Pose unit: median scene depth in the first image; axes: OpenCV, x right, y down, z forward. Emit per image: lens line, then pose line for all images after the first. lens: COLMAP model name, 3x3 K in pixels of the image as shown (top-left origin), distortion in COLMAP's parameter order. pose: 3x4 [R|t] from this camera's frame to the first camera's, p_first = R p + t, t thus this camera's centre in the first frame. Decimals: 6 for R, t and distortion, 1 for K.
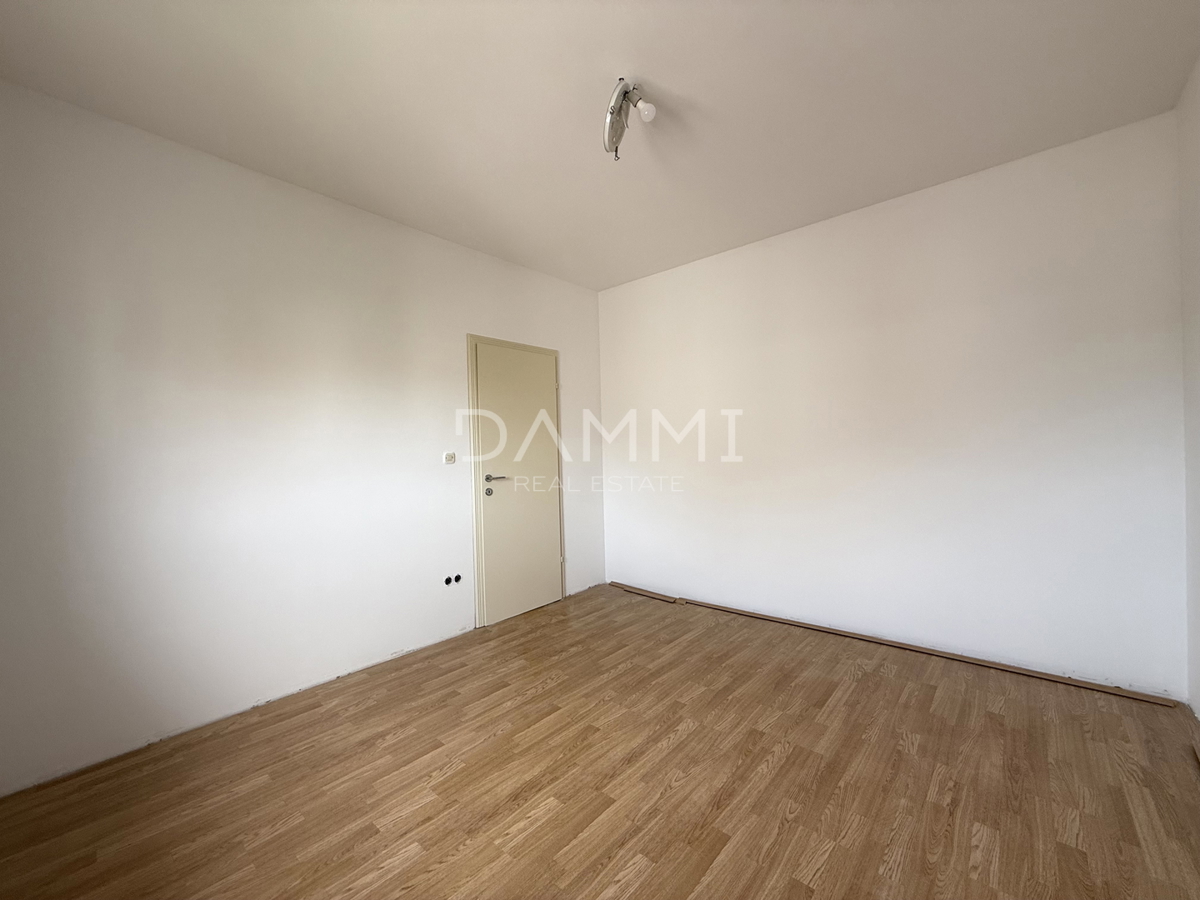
lens RADIAL K [[483.1, 0, 599.4], [0, 483.1, 452.6], [0, 0, 1]] dist [0.002444, 0.000174]
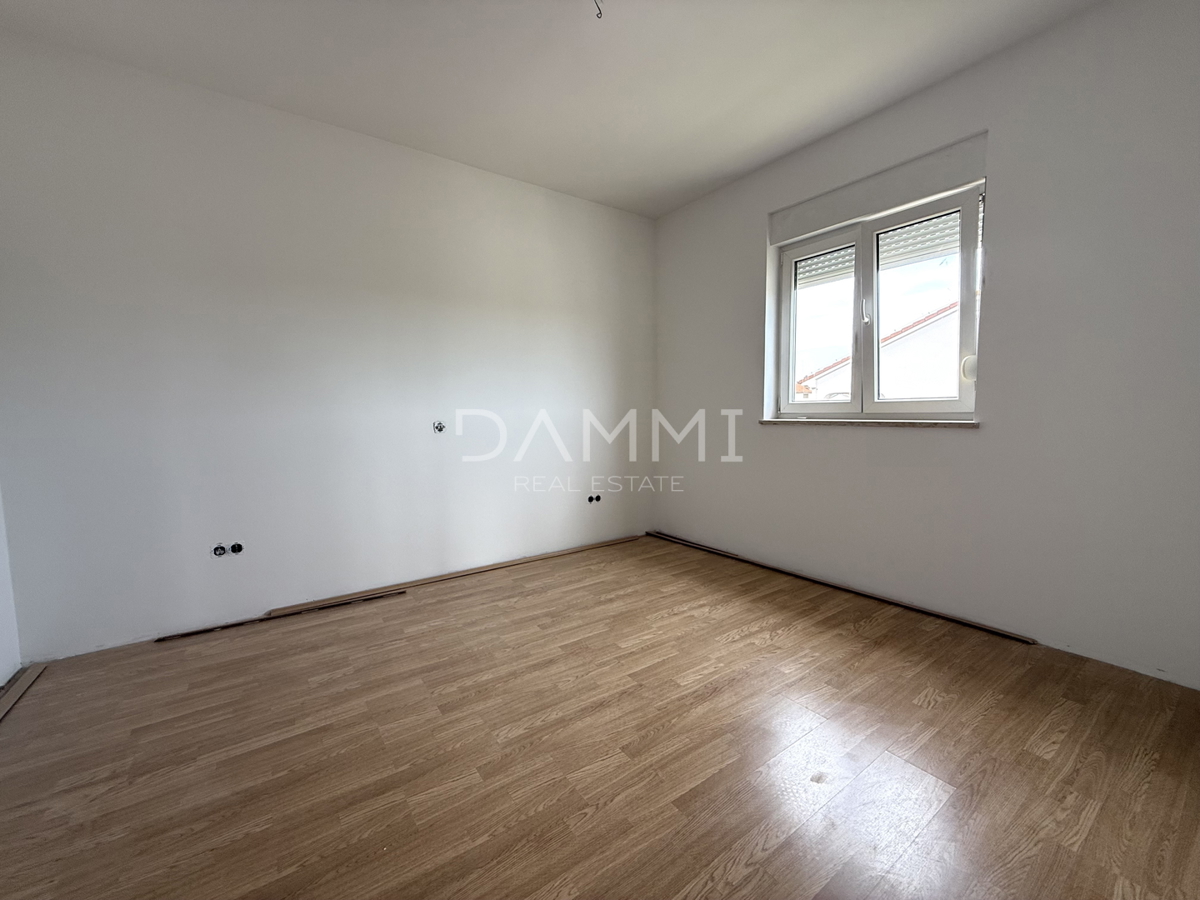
lens RADIAL K [[483.1, 0, 599.4], [0, 483.1, 452.6], [0, 0, 1]] dist [0.002444, 0.000174]
pose [[-0.971140, 0.020236, 0.237652, -0.172286], [0.042170, 0.995265, 0.087577, 0.063930], [-0.234754, 0.095071, -0.967394, 1.897534]]
